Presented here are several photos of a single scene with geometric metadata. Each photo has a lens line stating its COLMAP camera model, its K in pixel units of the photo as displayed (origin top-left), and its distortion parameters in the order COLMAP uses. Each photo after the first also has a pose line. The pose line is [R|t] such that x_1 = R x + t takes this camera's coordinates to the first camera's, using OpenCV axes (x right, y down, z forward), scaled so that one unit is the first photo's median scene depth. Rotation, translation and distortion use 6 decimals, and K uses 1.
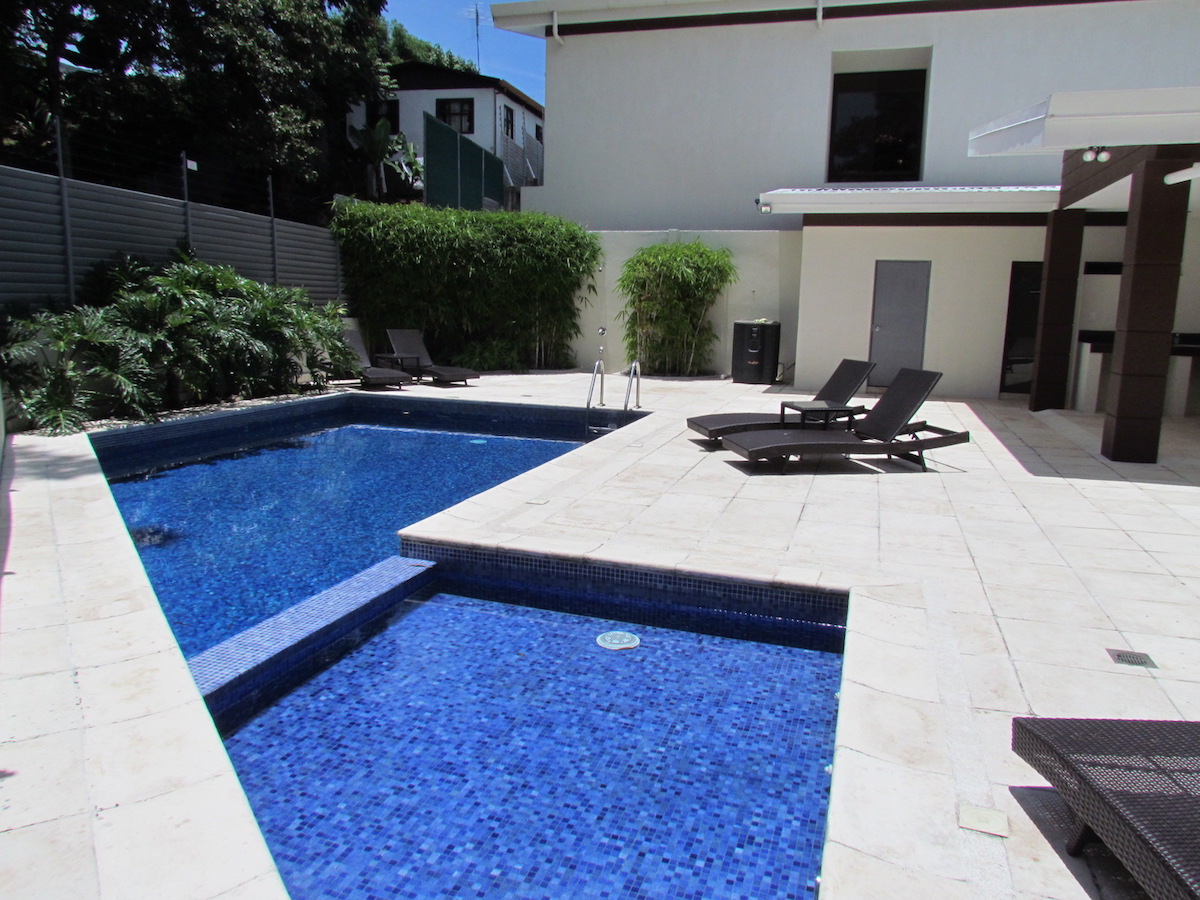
lens RADIAL K [[849.8, 0, 603.8], [0, 849.8, 451.3], [0, 0, 1]] dist [-0.030039, 0.001144]
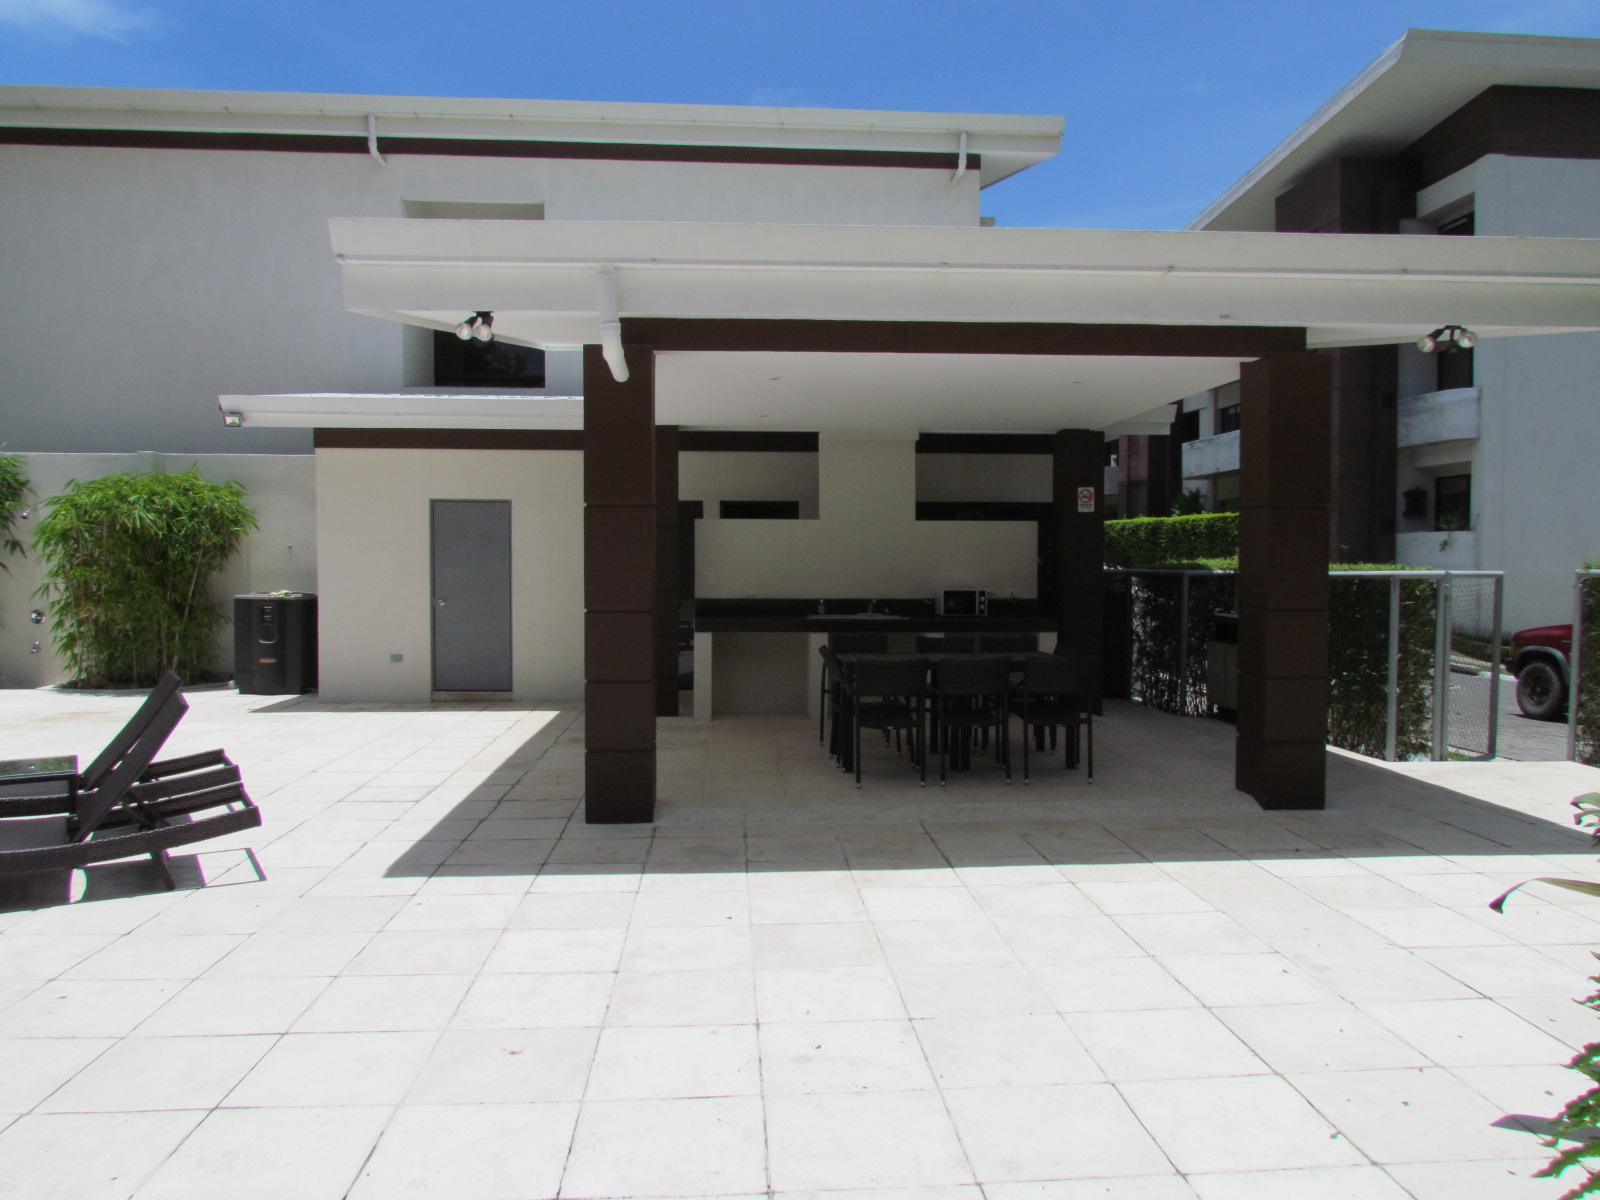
lens RADIAL K [[1133.0, 0, 805.1], [0, 1133.0, 601.7], [0, 0, 1]] dist [-0.030039, 0.001144]
pose [[0.921707, -0.033801, 0.386412, 0.223202], [0.083973, 0.989959, -0.113706, -0.019826], [-0.378689, 0.137252, 0.915290, 0.084700]]
